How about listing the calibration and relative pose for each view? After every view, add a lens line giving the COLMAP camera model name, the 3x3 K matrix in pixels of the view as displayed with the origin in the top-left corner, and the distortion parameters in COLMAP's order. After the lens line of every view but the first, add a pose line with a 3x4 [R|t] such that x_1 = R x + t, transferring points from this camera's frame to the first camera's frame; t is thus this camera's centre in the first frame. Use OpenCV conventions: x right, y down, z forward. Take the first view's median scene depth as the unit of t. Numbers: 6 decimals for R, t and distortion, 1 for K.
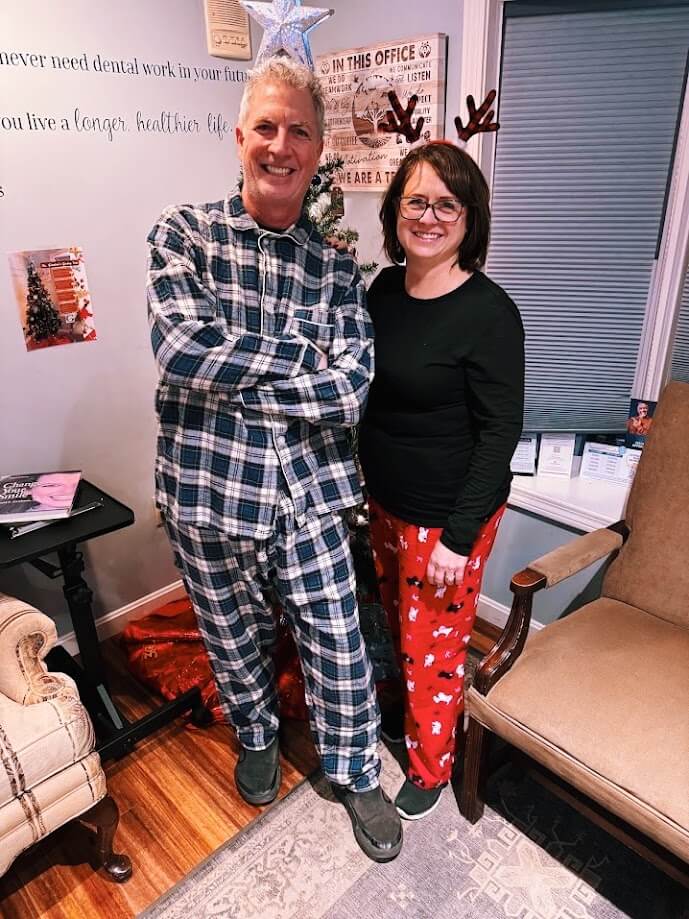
lens RADIAL K [[662.9, 0, 344.5], [0, 662.9, 459.5], [0, 0, 1]] dist [-0.009236, -0.007354]
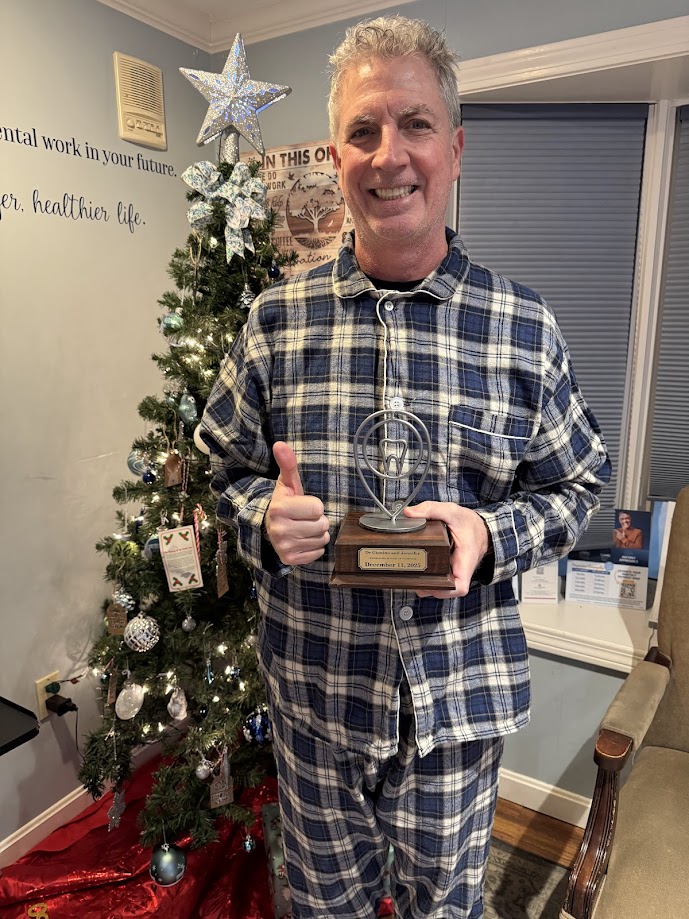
lens RADIAL K [[634.1, 0, 344.3], [0, 634.1, 443.6], [0, 0, 1]] dist [-0.000902, -0.038689]
pose [[0.965862, -0.037314, 0.256357, -0.151102], [0.088072, 0.977926, -0.189484, -0.047550], [-0.243628, 0.205593, 0.947827, 0.239272]]
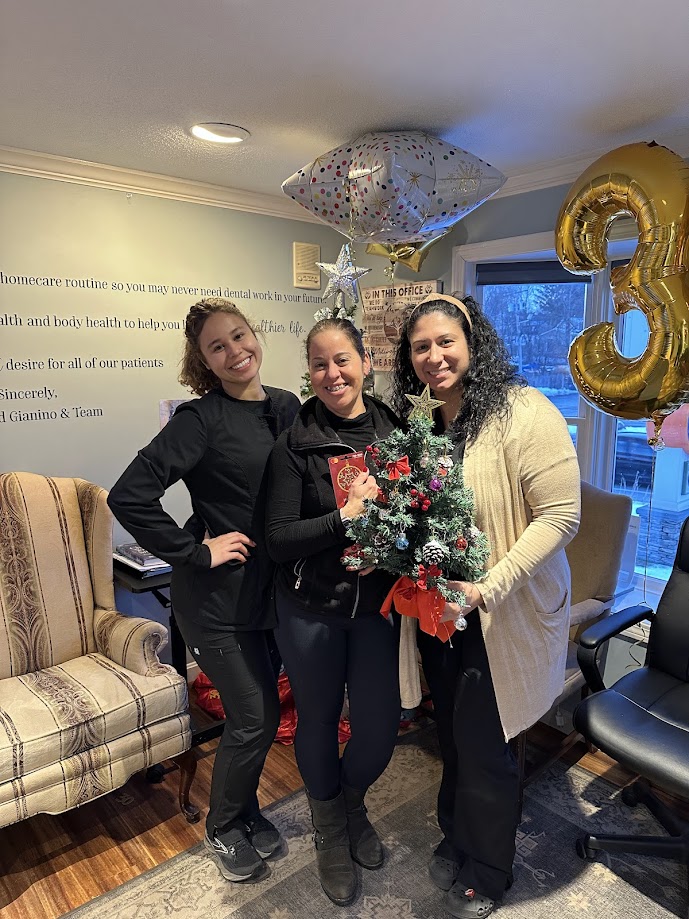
lens RADIAL K [[662.9, 0, 344.5], [0, 662.9, 459.5], [0, 0, 1]] dist [-0.009236, -0.007354]
pose [[0.996551, 0.037458, -0.074044, 0.048516], [-0.055136, 0.965764, -0.253494, 0.181805], [0.062014, 0.256703, 0.964499, -0.420658]]
